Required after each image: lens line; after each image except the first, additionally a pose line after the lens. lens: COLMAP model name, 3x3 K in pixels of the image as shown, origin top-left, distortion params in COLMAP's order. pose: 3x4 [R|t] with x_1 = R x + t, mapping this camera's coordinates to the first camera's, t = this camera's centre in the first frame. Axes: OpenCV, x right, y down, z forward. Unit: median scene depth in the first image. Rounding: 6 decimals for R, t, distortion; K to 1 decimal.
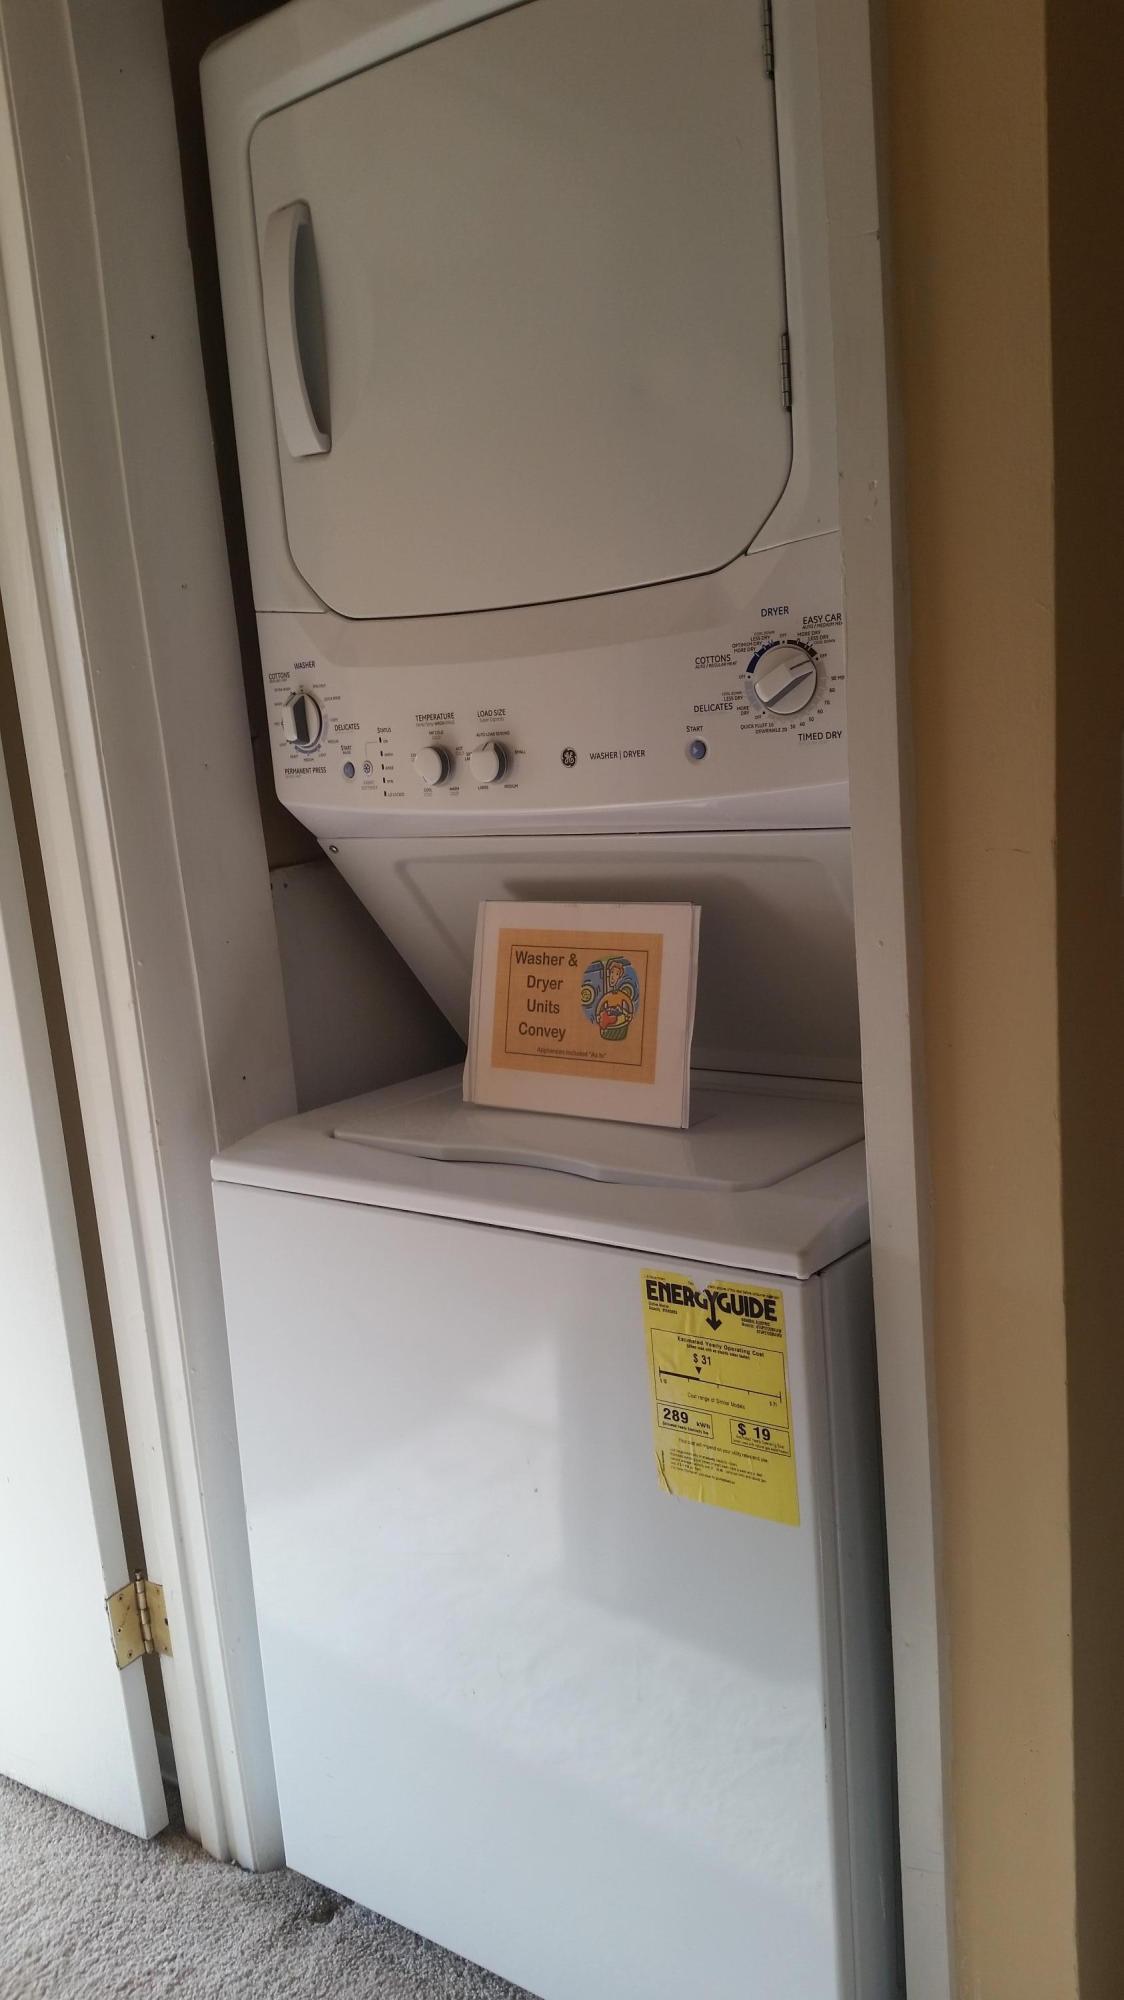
lens RADIAL K [[1672.0, 0, 562.8], [0, 1672.0, 998.3], [0, 0, 1]] dist [0.120854, -0.237070]
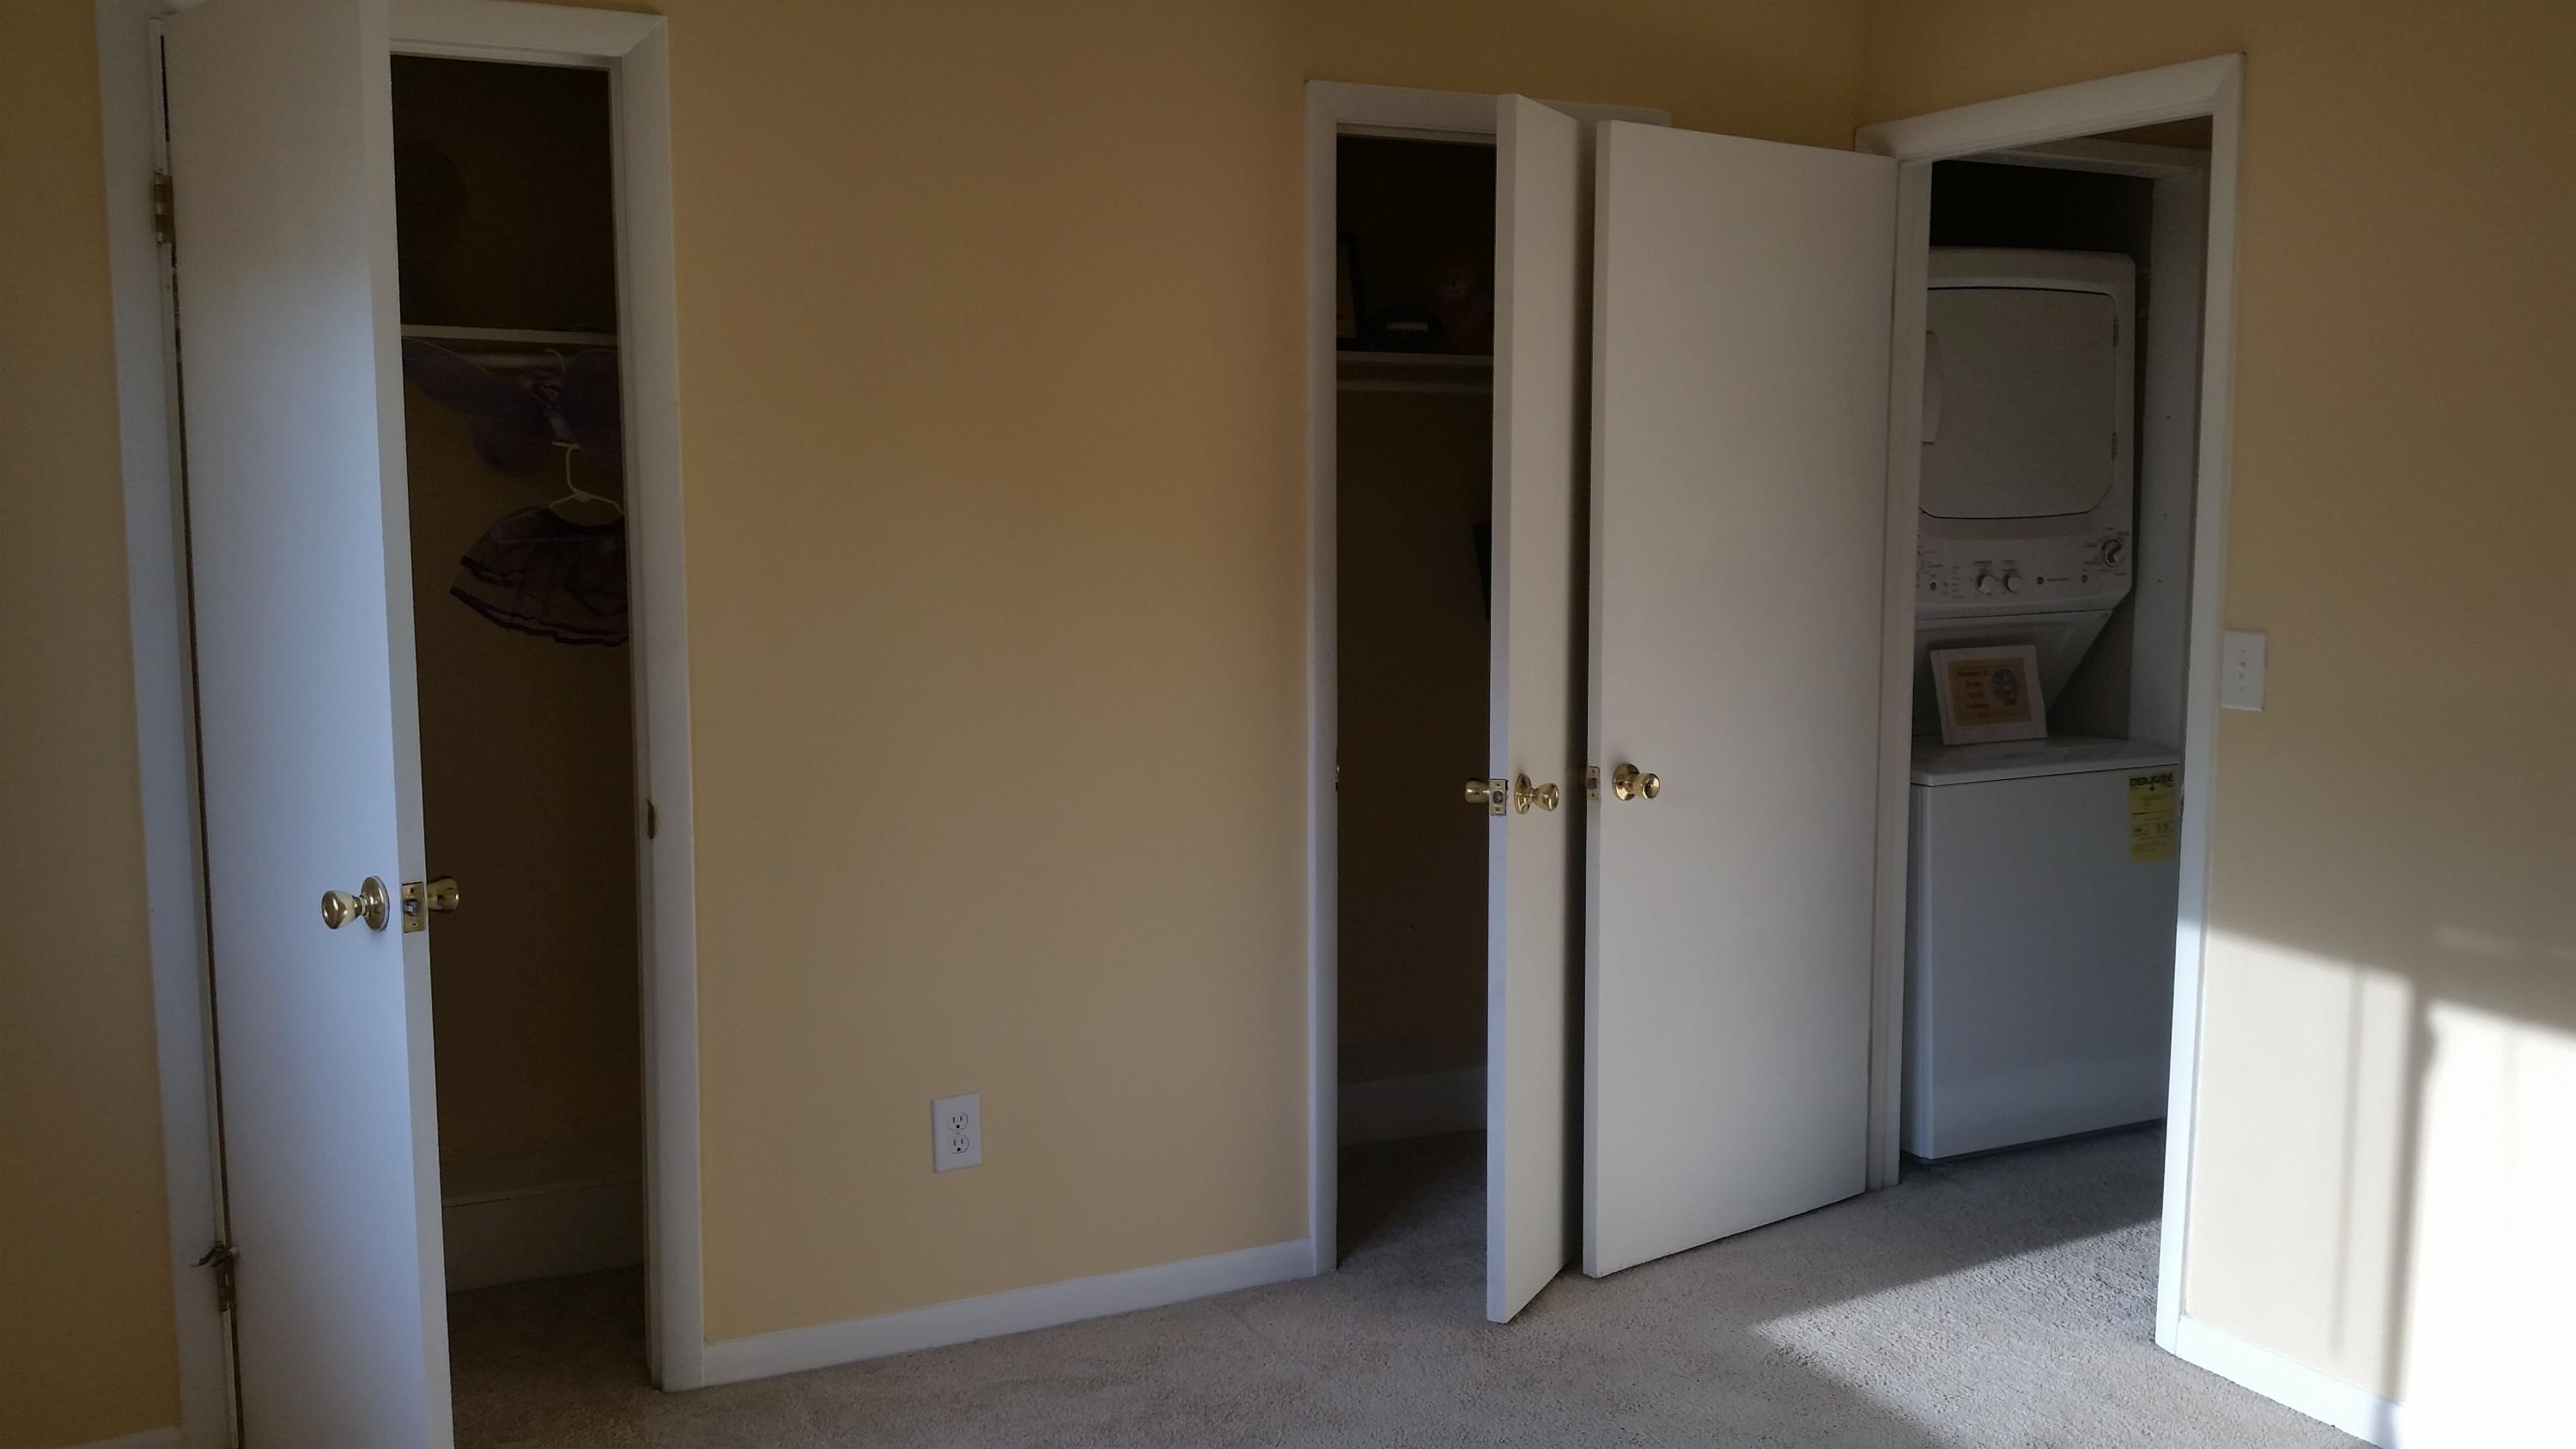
lens RADIAL K [[2153.9, 0, 1288.7], [0, 2153.9, 727.3], [0, 0, 1]] dist [0.120854, -0.237070]
pose [[0.448452, -0.019051, 0.893604, -3.129097], [0.140791, 0.988797, -0.049575, 0.064796], [-0.882649, 0.148043, 0.446111, 0.557975]]
